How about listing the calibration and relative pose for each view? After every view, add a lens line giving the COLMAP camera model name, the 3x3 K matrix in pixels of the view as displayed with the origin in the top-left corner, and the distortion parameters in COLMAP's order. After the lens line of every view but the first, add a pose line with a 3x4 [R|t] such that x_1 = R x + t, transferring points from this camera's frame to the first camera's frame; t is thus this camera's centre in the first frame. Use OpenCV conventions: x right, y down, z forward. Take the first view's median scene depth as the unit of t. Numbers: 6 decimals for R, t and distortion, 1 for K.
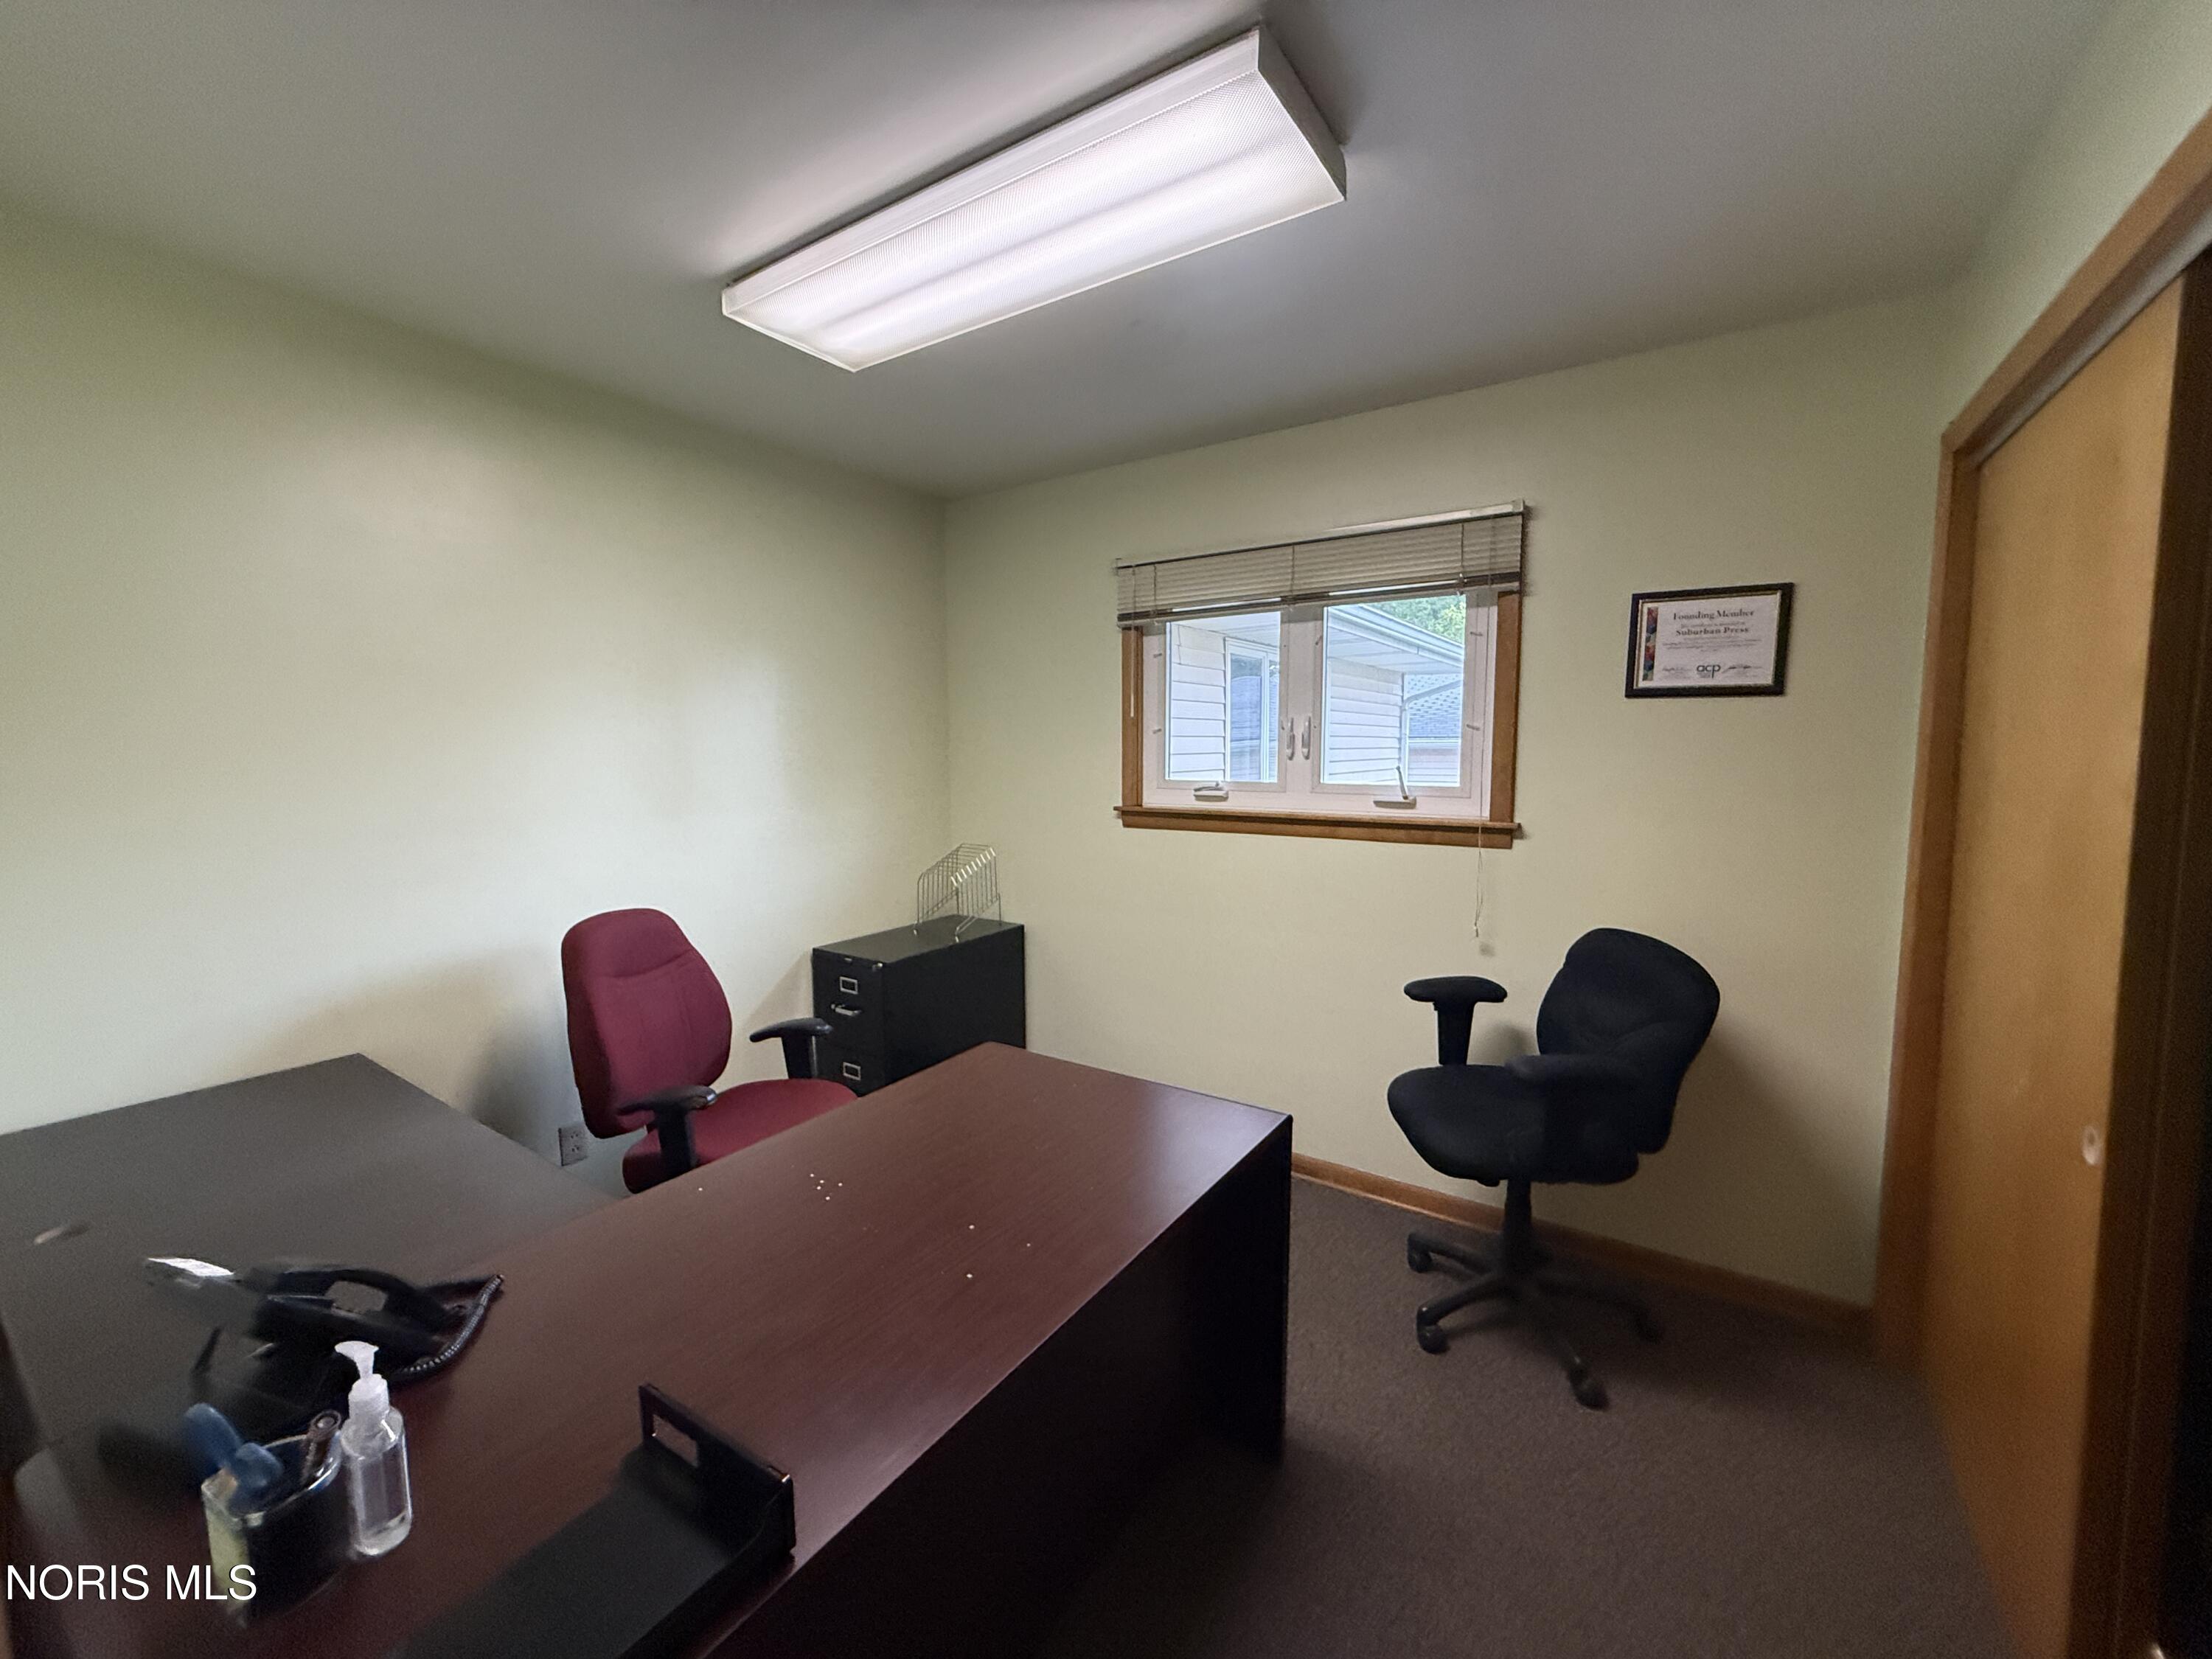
lens RADIAL K [[881.1, 0, 1102.2], [0, 881.1, 830.4], [0, 0, 1]] dist [0.001504, -0.000006]
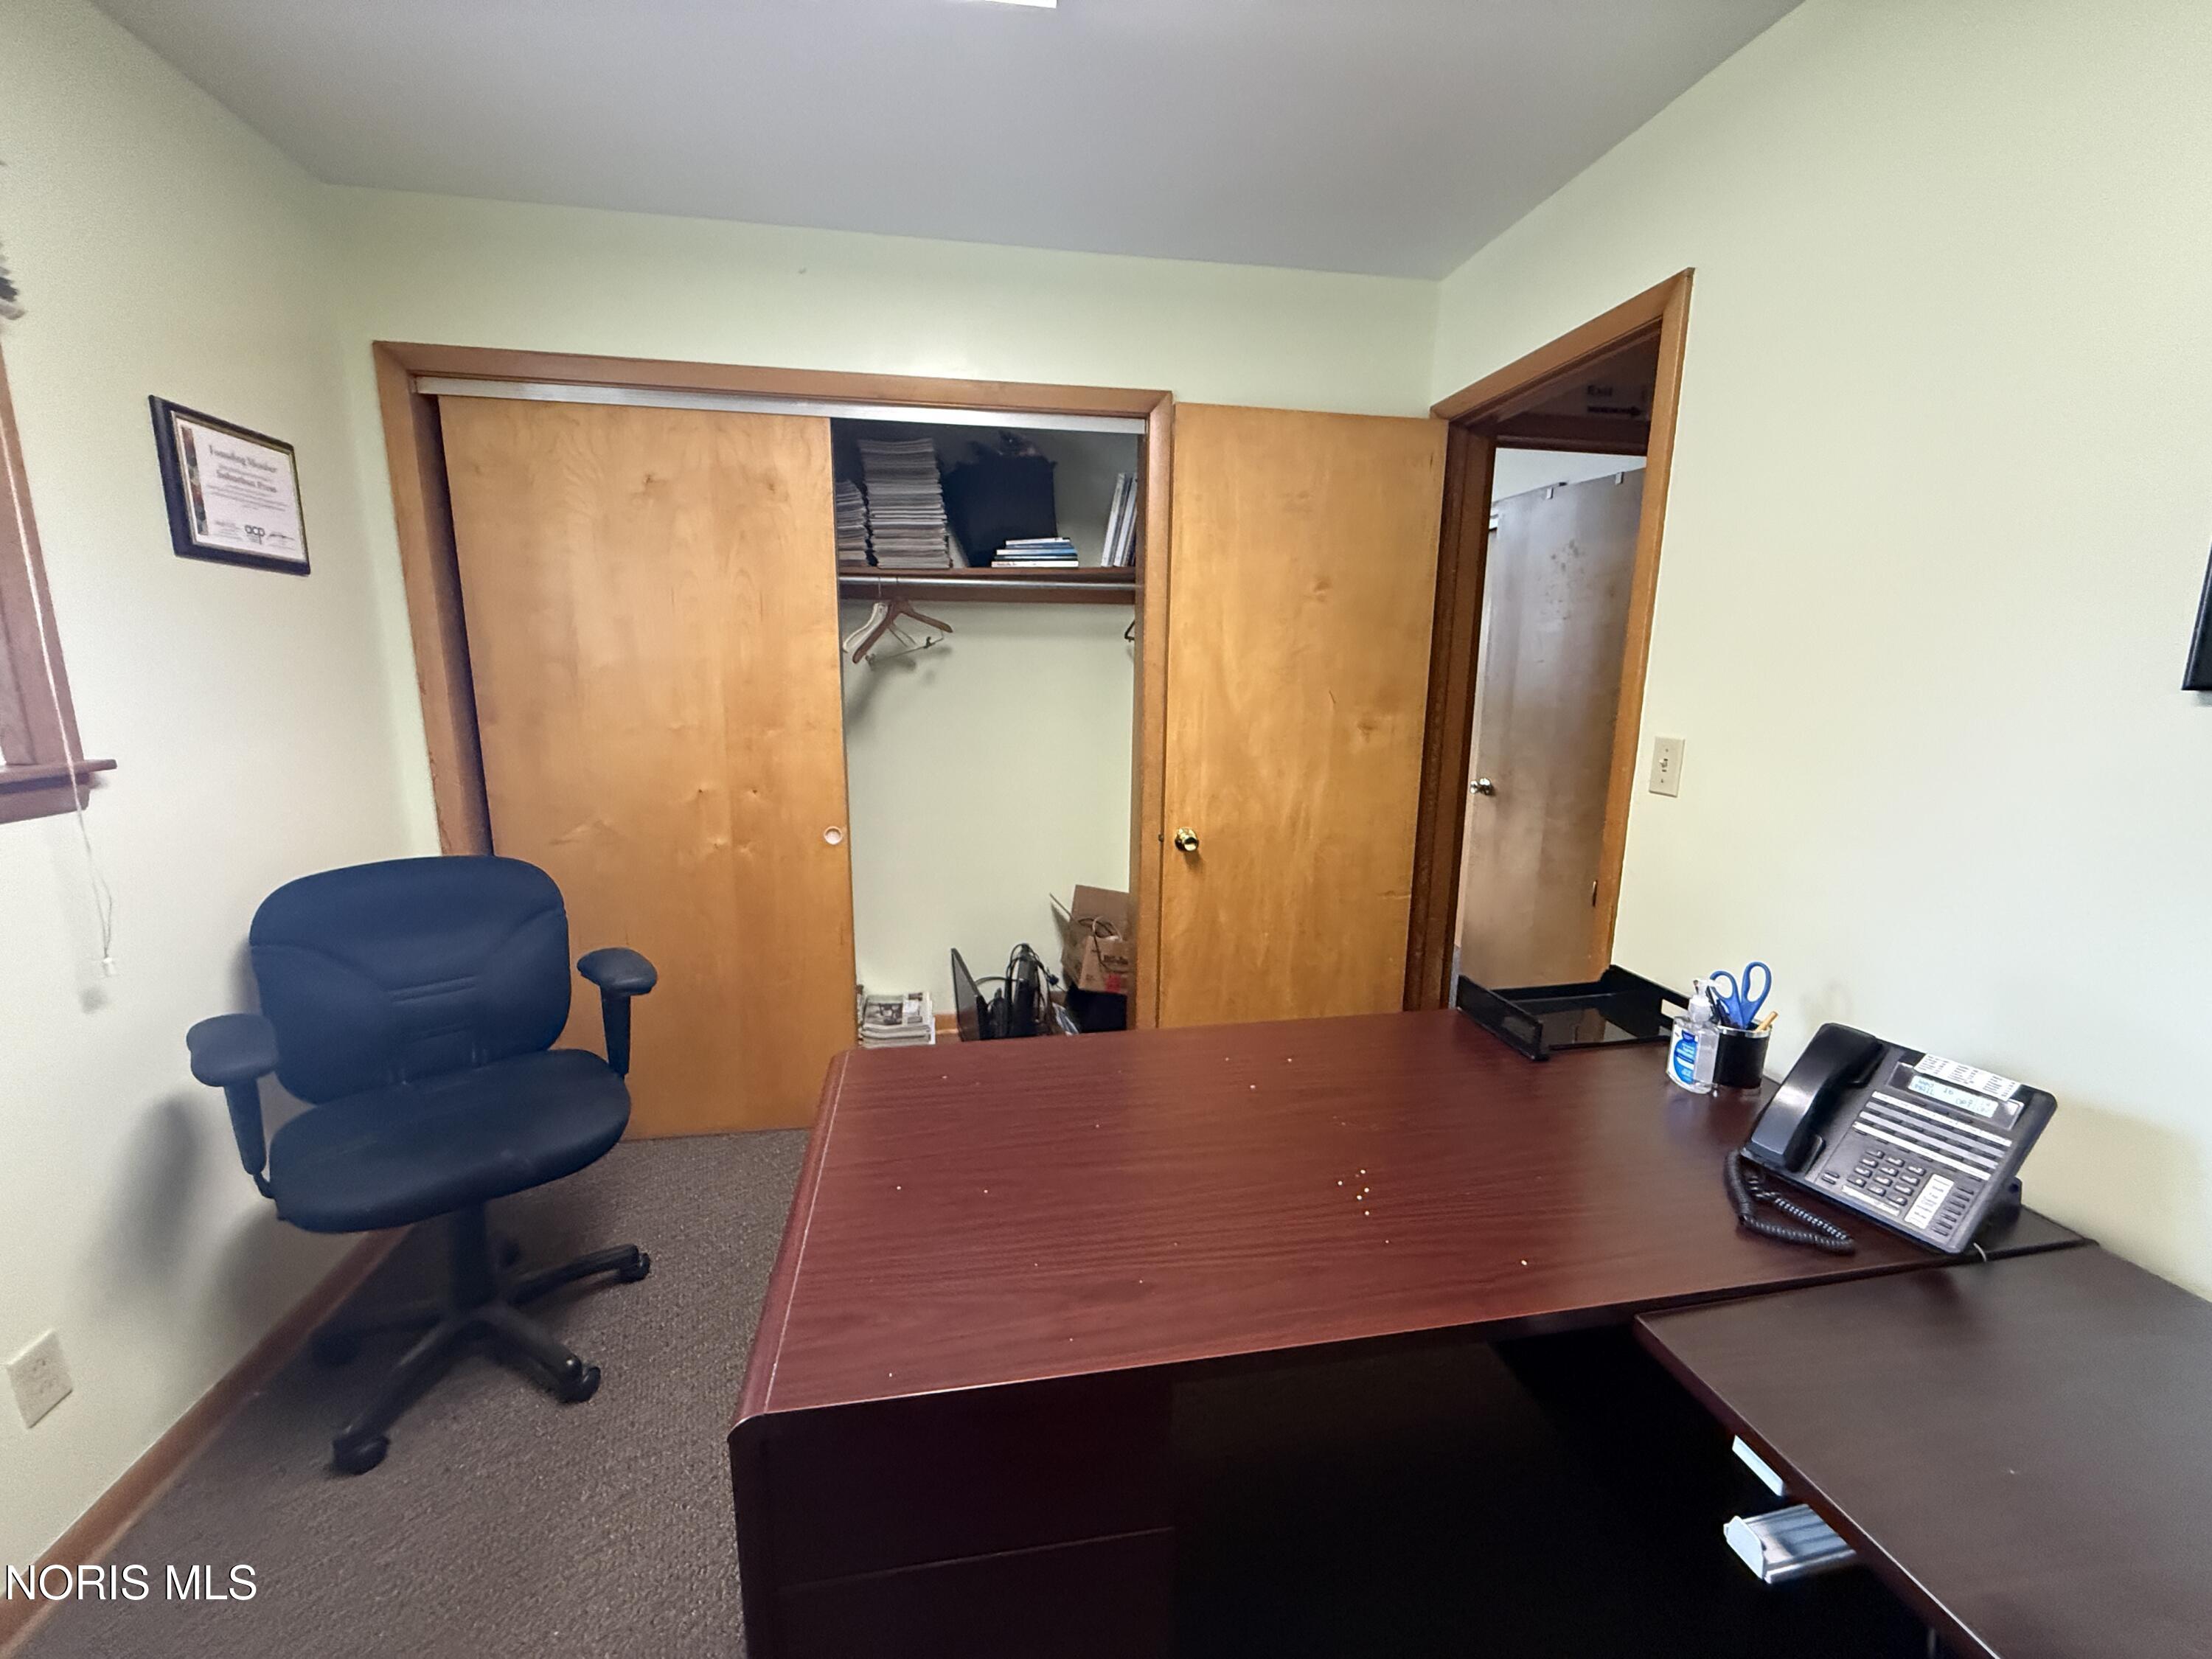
lens RADIAL K [[881.1, 0, 1105.6], [0, 881.1, 829.7], [0, 0, 1]] dist [0.001504, -0.000006]
pose [[-0.695481, -0.137149, 0.705334, -0.436407], [0.059053, 0.967385, 0.246331, -0.073037], [-0.716114, 0.212971, -0.664699, 1.024022]]
